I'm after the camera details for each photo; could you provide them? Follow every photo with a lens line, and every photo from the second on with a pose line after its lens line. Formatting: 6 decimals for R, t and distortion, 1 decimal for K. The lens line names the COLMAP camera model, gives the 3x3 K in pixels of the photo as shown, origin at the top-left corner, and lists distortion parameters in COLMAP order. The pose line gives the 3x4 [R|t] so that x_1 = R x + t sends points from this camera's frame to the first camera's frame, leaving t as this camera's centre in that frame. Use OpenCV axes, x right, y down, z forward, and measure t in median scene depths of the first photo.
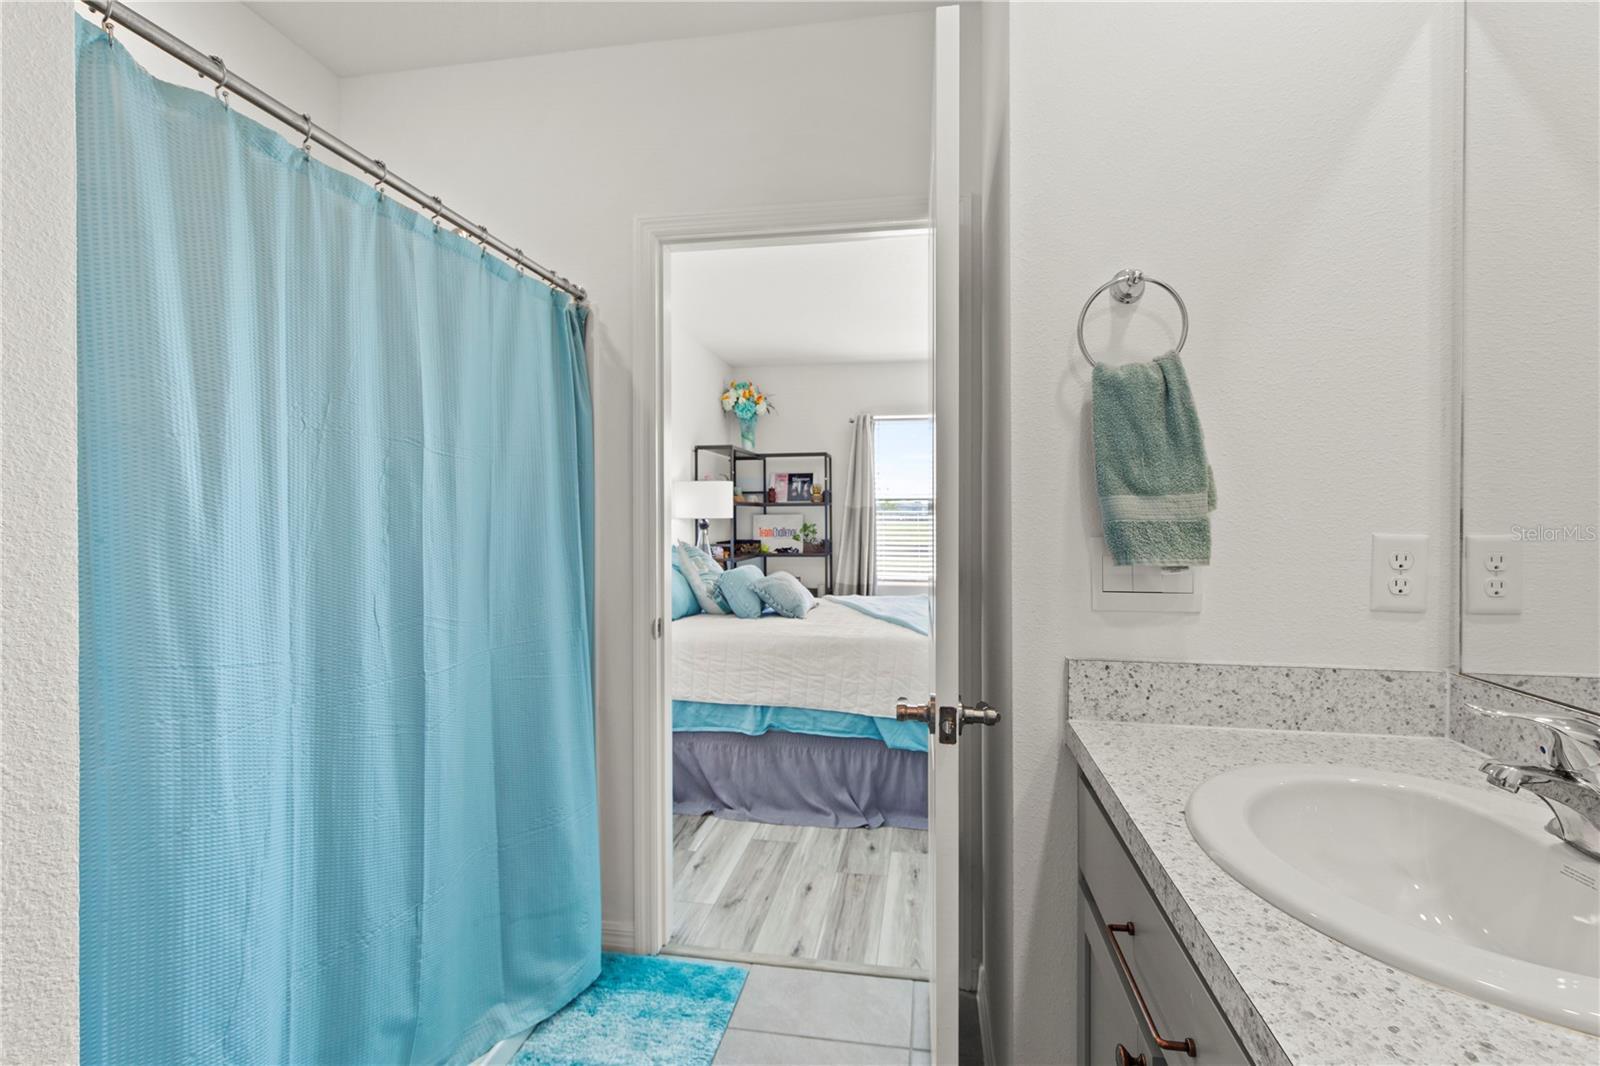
lens RADIAL K [[723.1, 0, 801.8], [0, 723.1, 530.2], [0, 0, 1]] dist [0.005307, -0.001539]
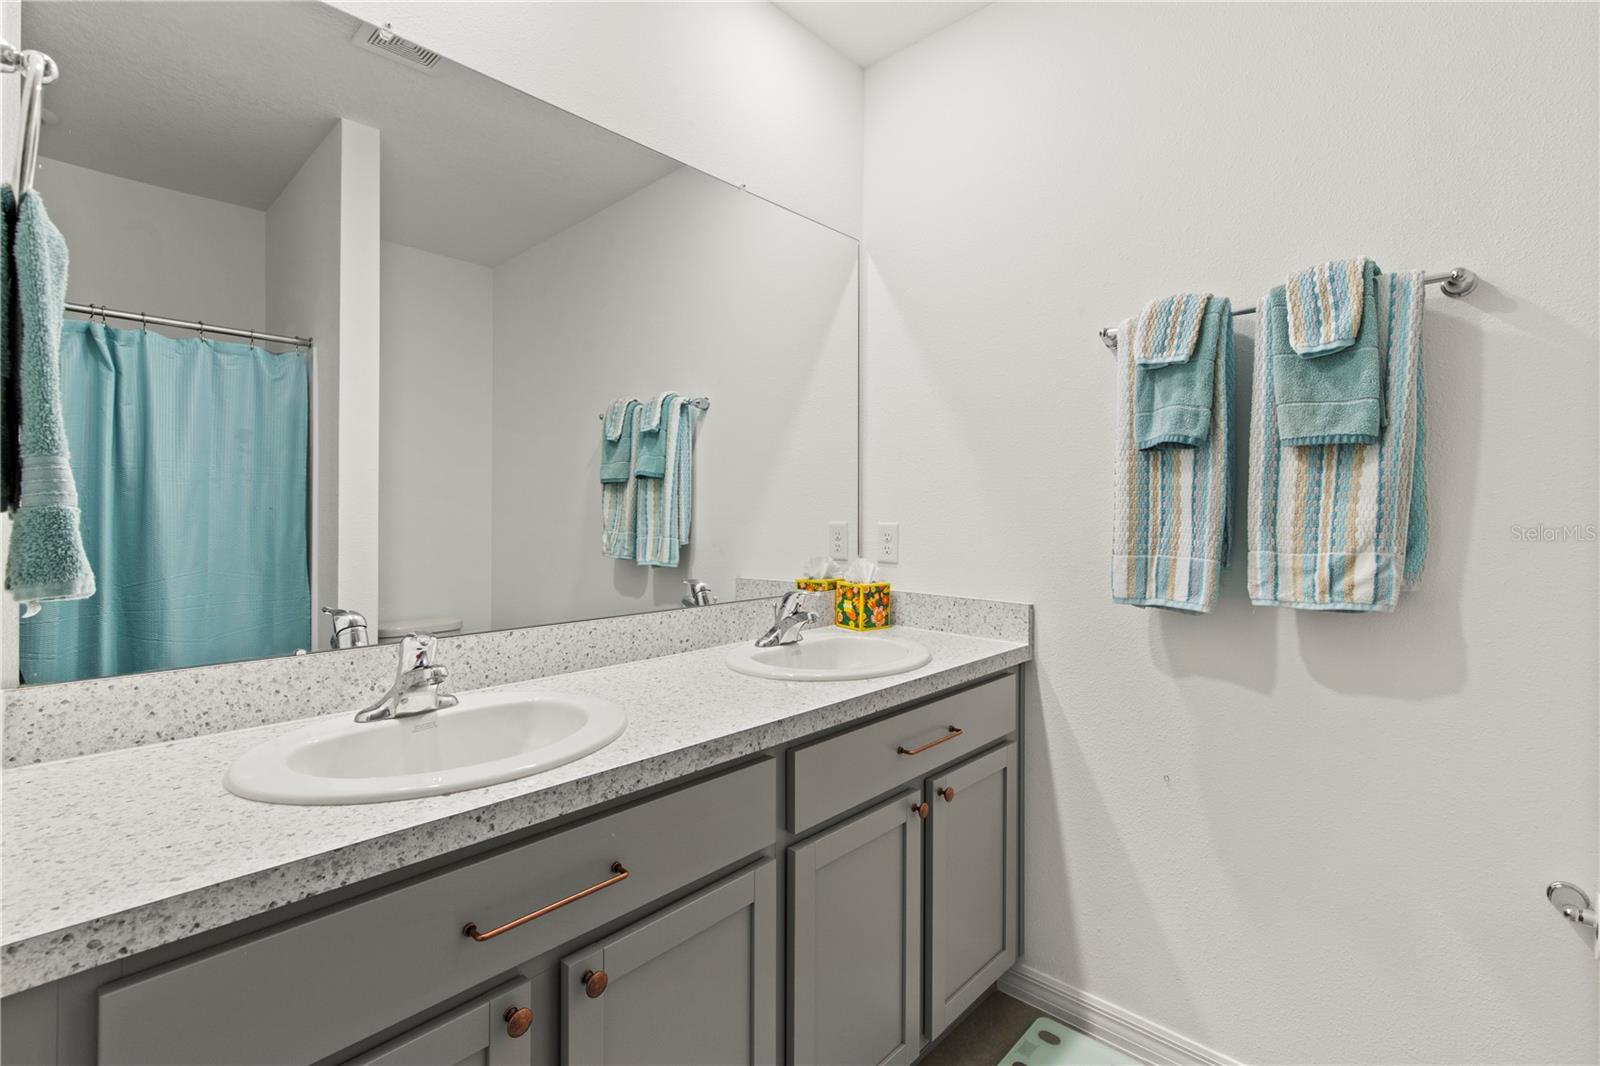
lens RADIAL K [[723.1, 0, 798.7], [0, 723.1, 527.4], [0, 0, 1]] dist [0.005307, -0.001539]
pose [[-0.845139, -0.008641, 0.534477, -0.381367], [0.008602, 0.999520, 0.029762, -0.012148], [-0.534478, 0.029751, -0.844659, 1.392355]]
